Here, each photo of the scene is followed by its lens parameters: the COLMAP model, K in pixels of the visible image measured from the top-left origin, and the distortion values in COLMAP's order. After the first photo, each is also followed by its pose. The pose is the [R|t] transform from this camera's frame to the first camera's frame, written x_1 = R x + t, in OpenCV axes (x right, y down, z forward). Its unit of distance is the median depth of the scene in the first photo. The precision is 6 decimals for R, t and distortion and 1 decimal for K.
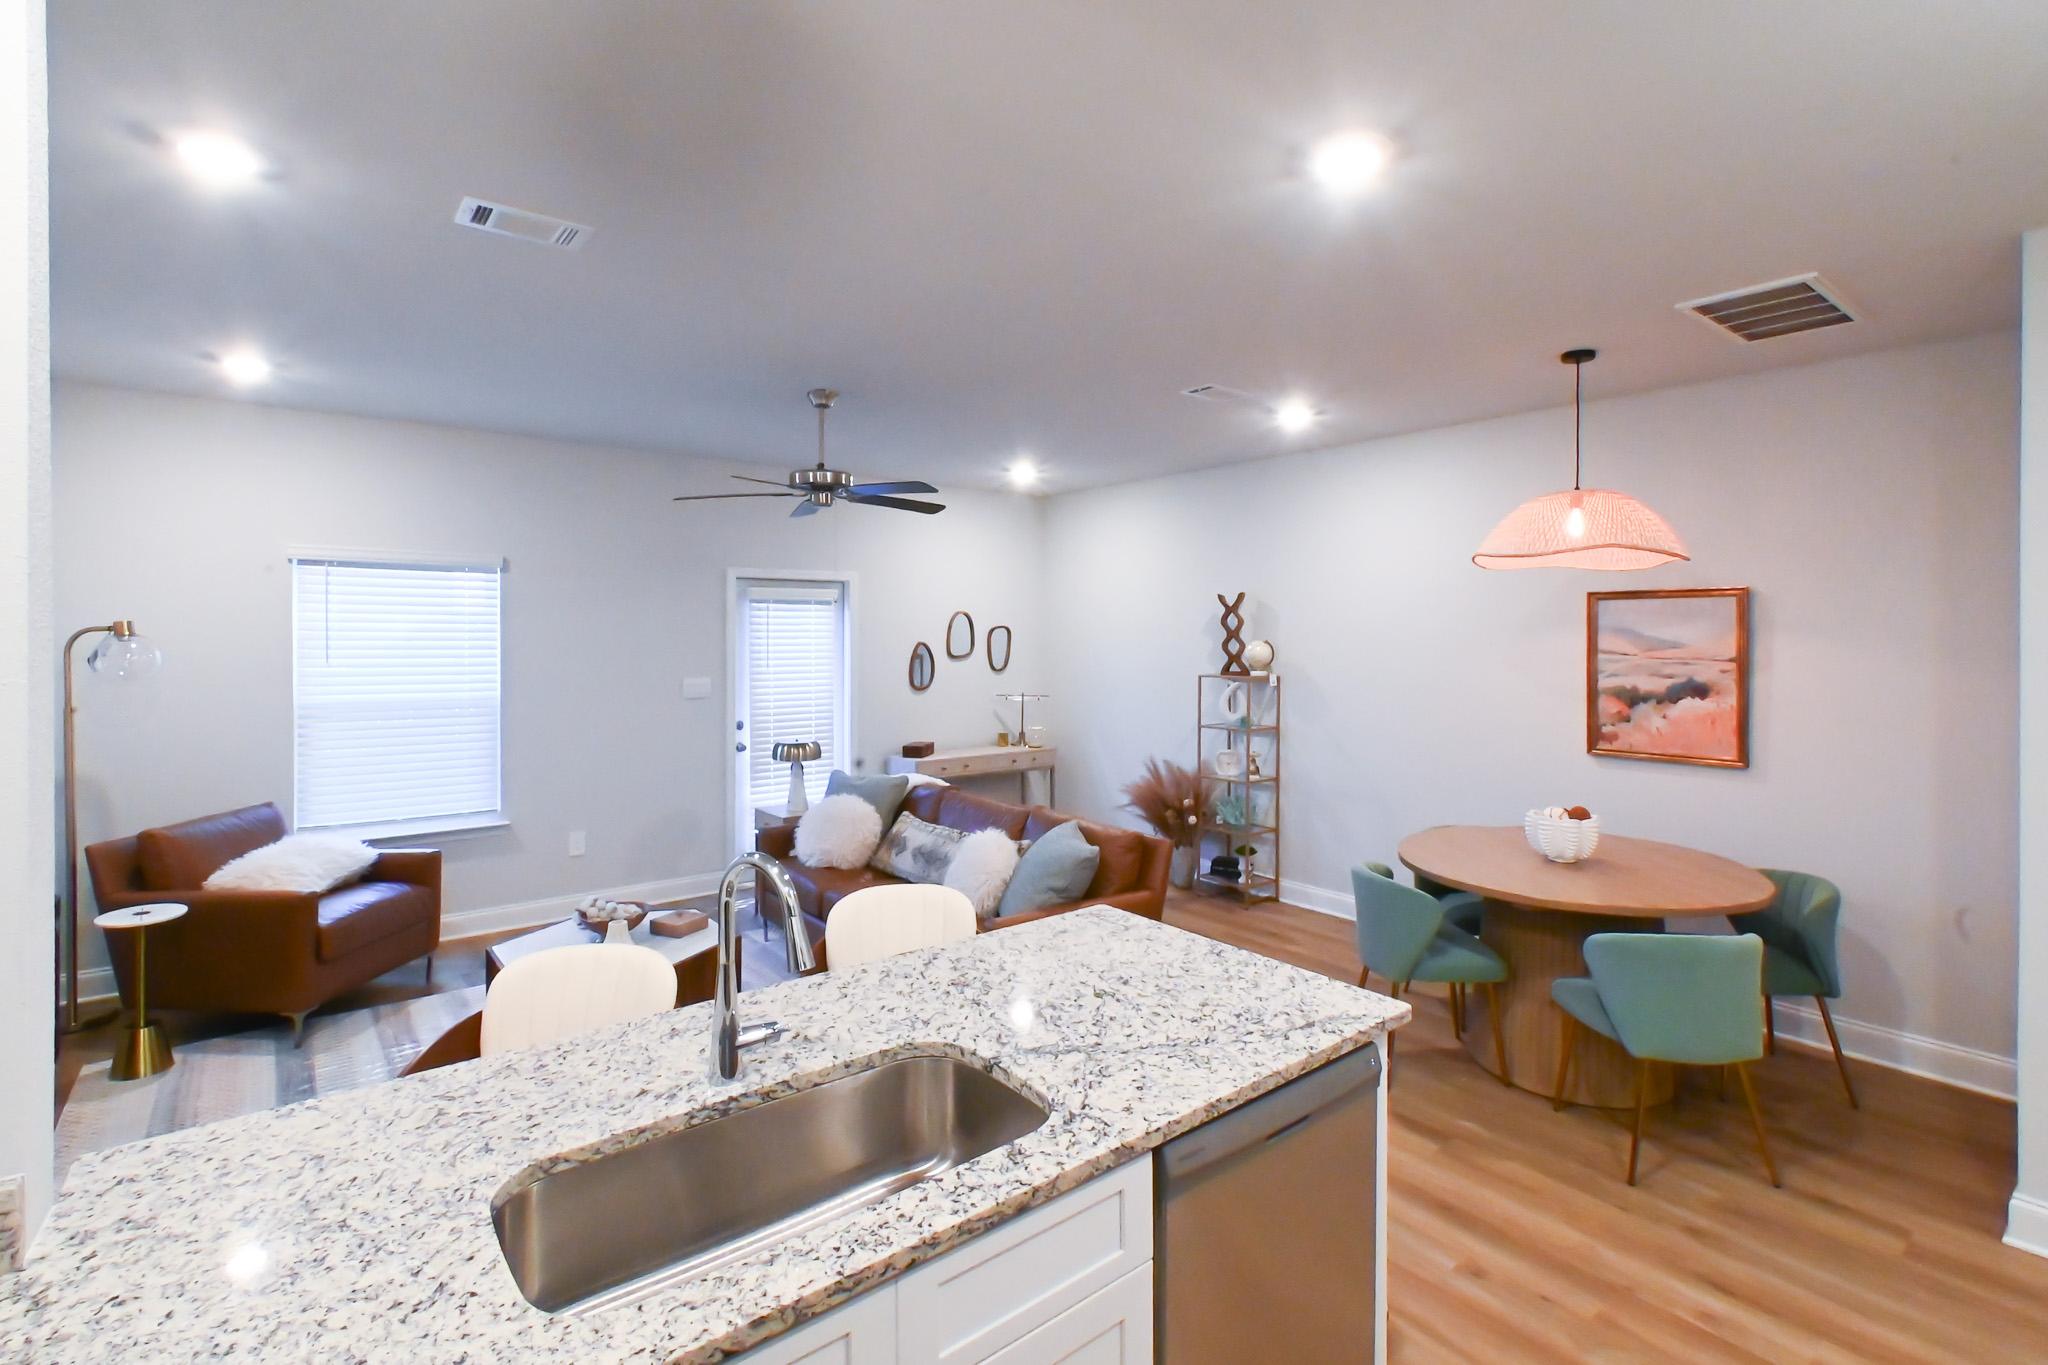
lens RADIAL K [[950.8, 0, 1004.3], [0, 950.8, 632.2], [0, 0, 1]] dist [0.003145, 0.000461]
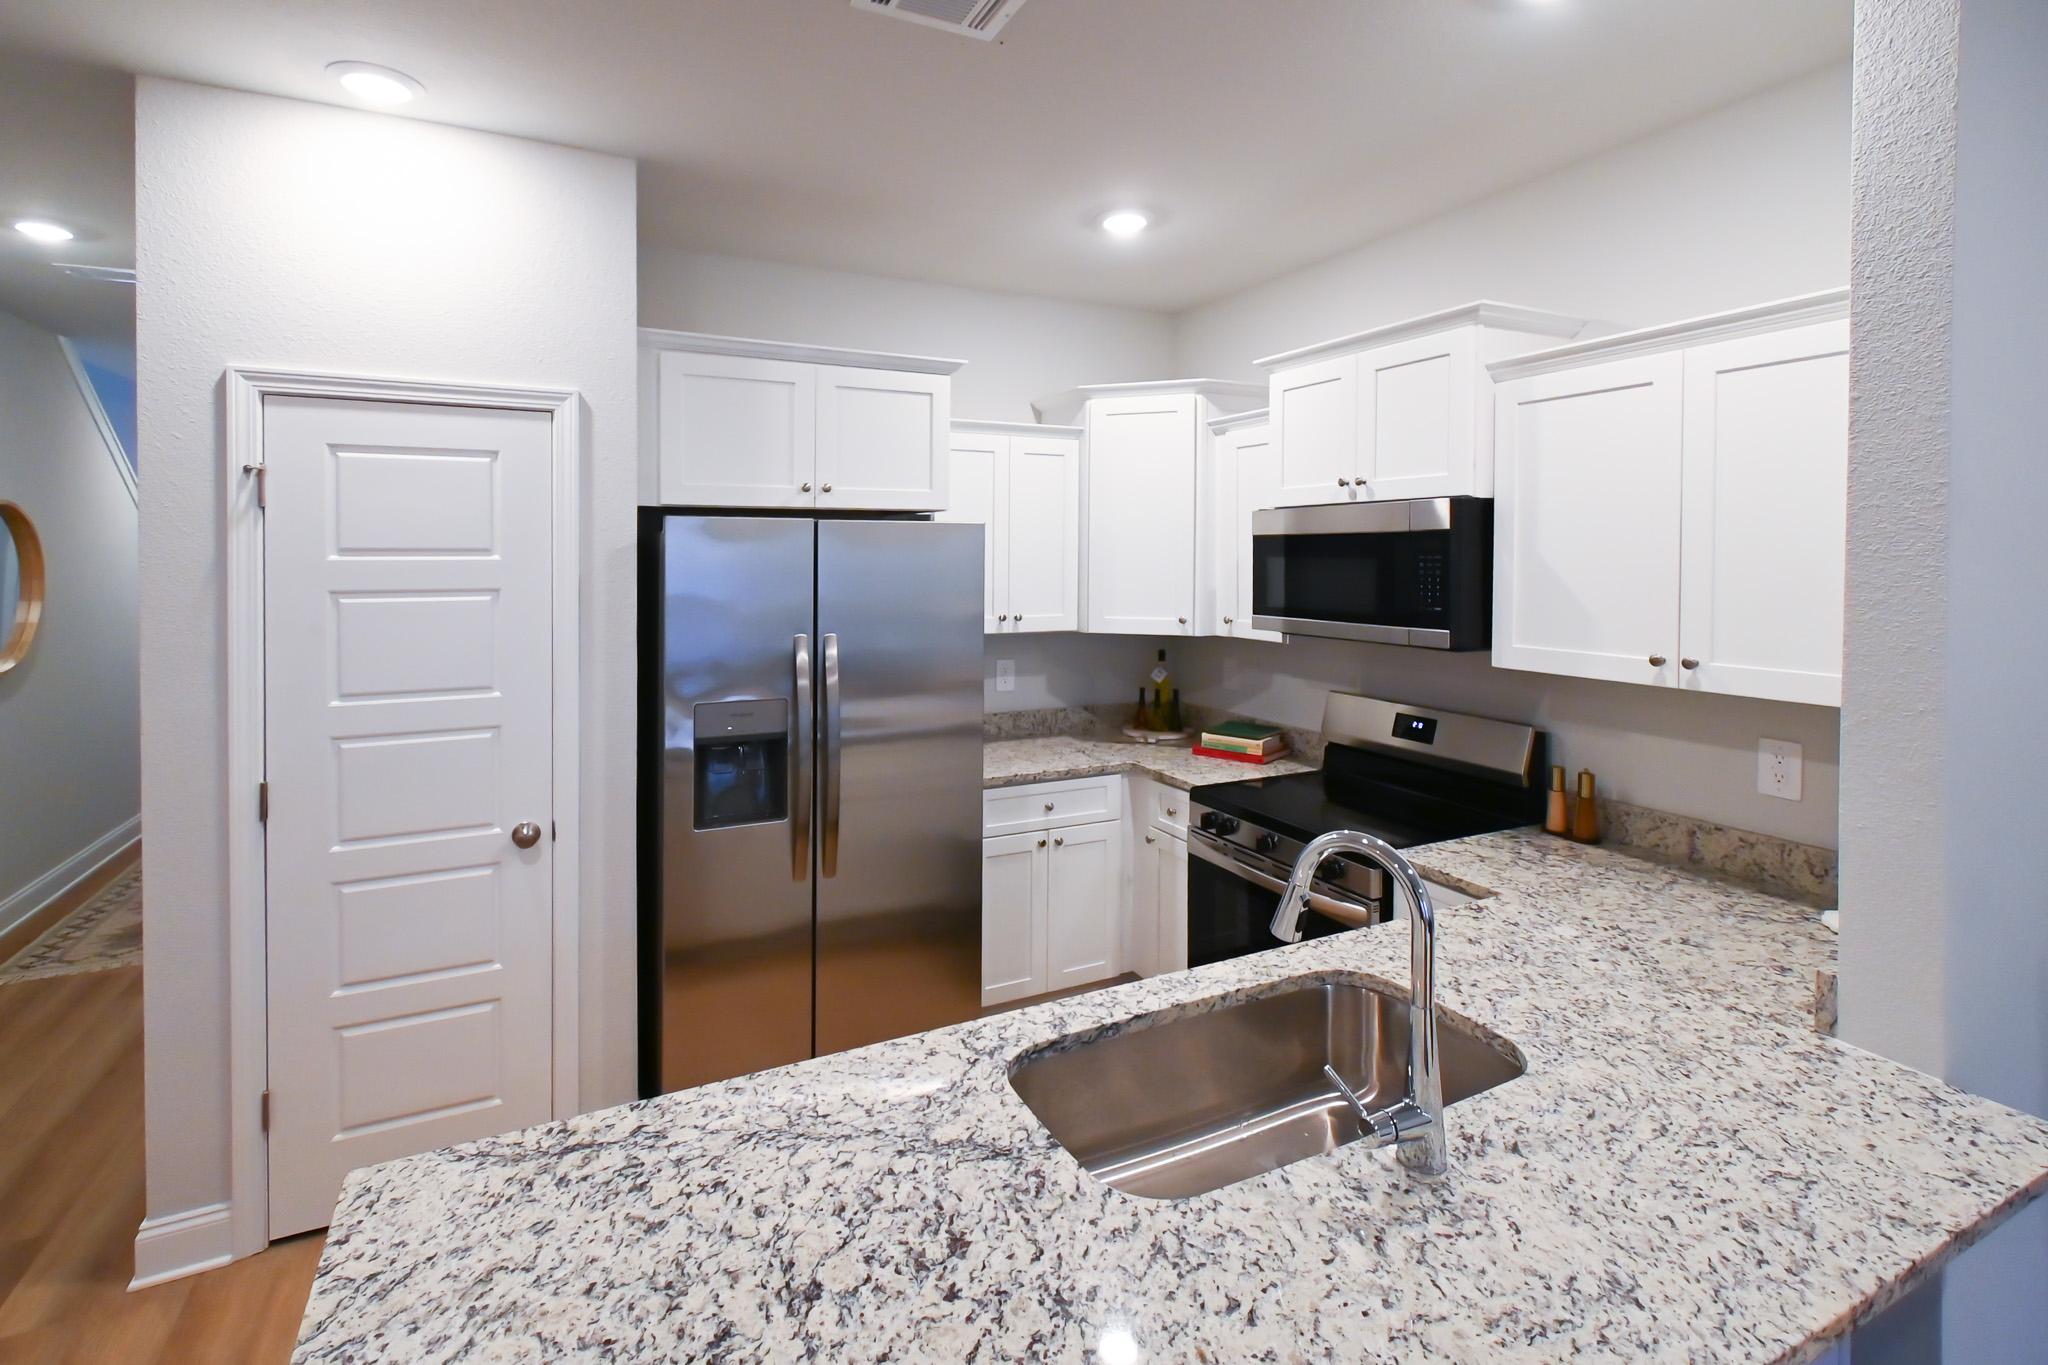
lens RADIAL K [[939.1, 0, 996.9], [0, 939.1, 570.2], [0, 0, 1]] dist [0.004828, -0.001131]
pose [[-0.981657, -0.004096, 0.190610, -0.040232], [-0.001404, 0.999897, 0.014252, -0.000222], [-0.190649, 0.013723, -0.981562, 0.675798]]
